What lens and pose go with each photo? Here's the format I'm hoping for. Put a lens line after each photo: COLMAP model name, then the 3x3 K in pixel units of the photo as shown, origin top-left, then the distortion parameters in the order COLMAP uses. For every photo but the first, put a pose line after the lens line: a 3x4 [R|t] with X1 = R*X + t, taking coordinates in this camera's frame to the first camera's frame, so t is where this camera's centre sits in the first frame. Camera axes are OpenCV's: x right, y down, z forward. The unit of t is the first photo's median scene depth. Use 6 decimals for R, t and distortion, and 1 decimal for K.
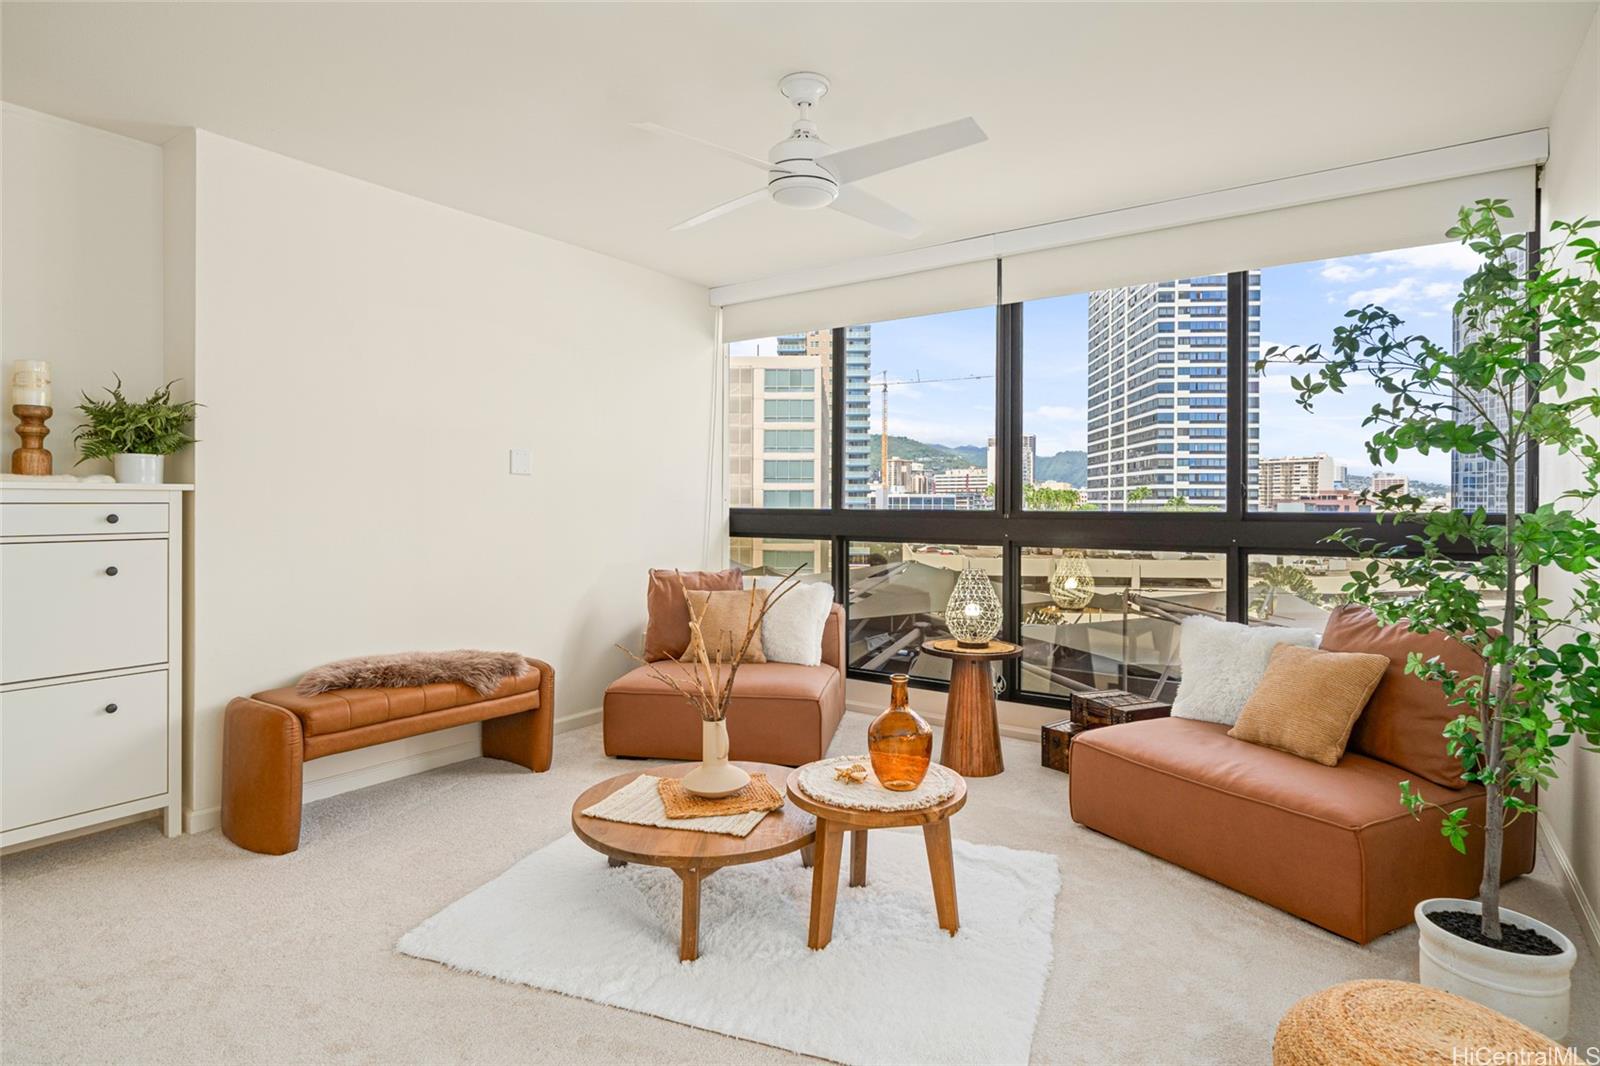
lens RADIAL K [[822.2, 0, 788.6], [0, 822.2, 503.2], [0, 0, 1]] dist [0.003915, -0.001306]
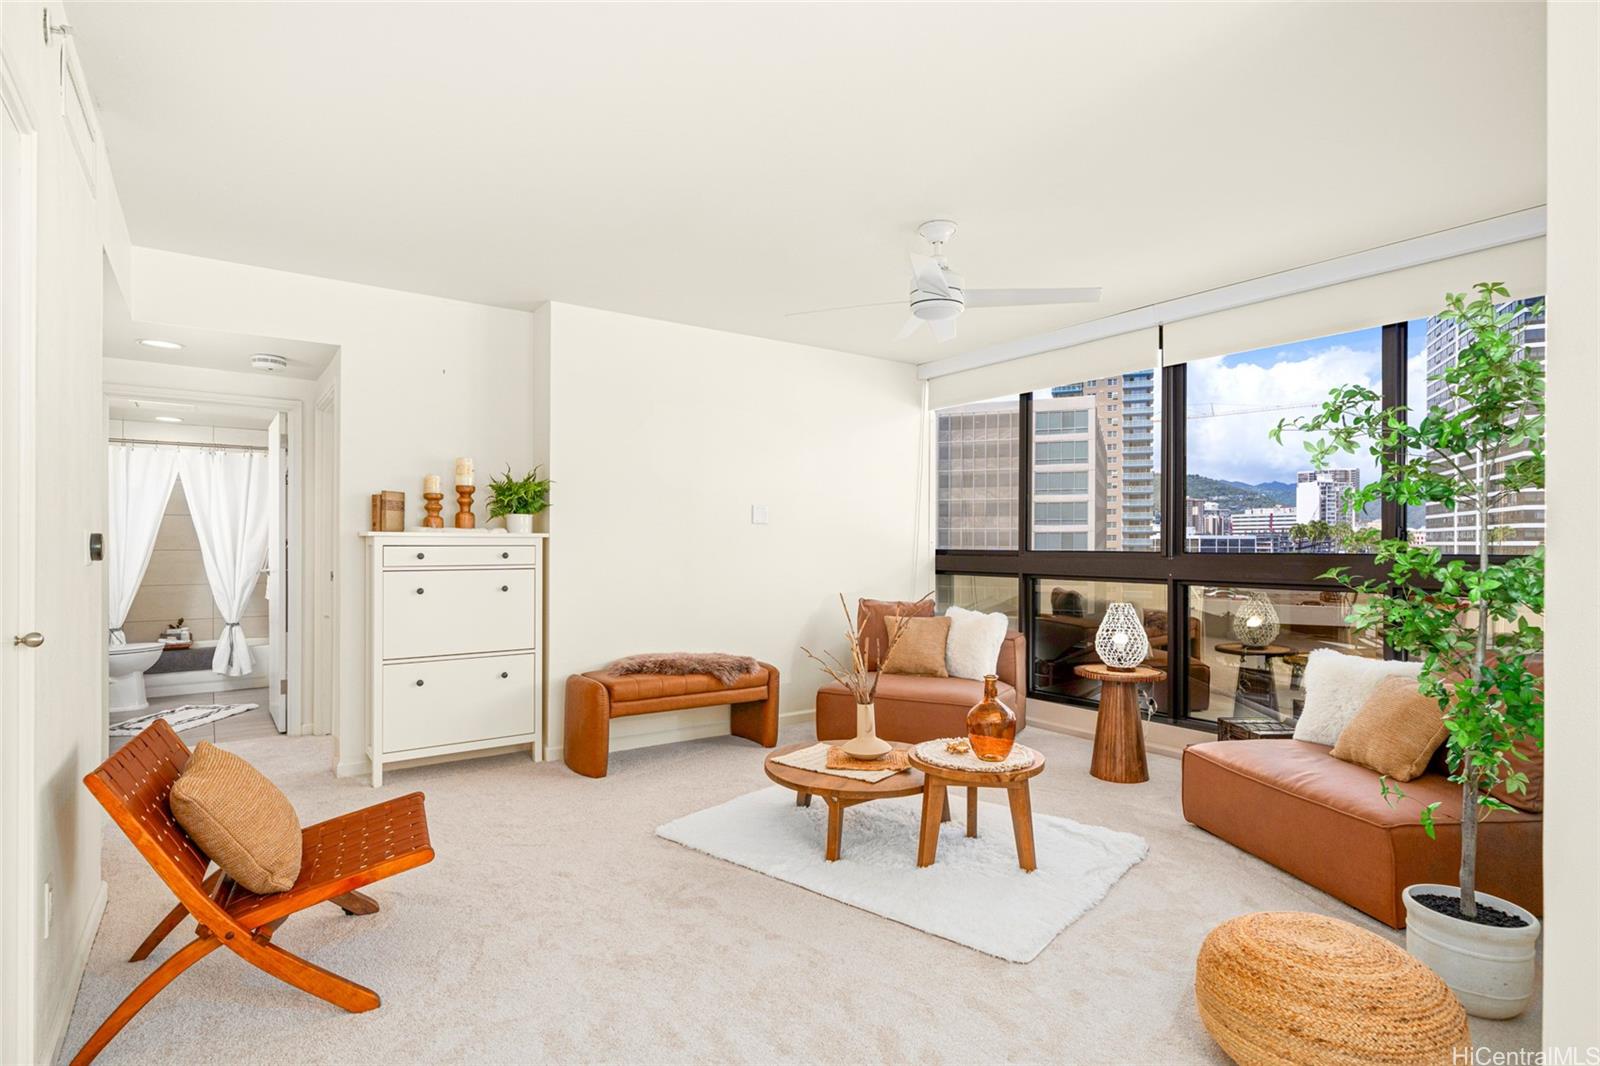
lens RADIAL K [[781.1, 0, 788.0], [0, 781.1, 538.2], [0, 0, 1]] dist [0.003603, 0.000762]
pose [[0.942964, -0.003063, -0.332881, 0.188777], [0.000095, 0.999960, -0.008932, -0.000760], [0.332895, 0.008391, 0.942927, -0.232613]]
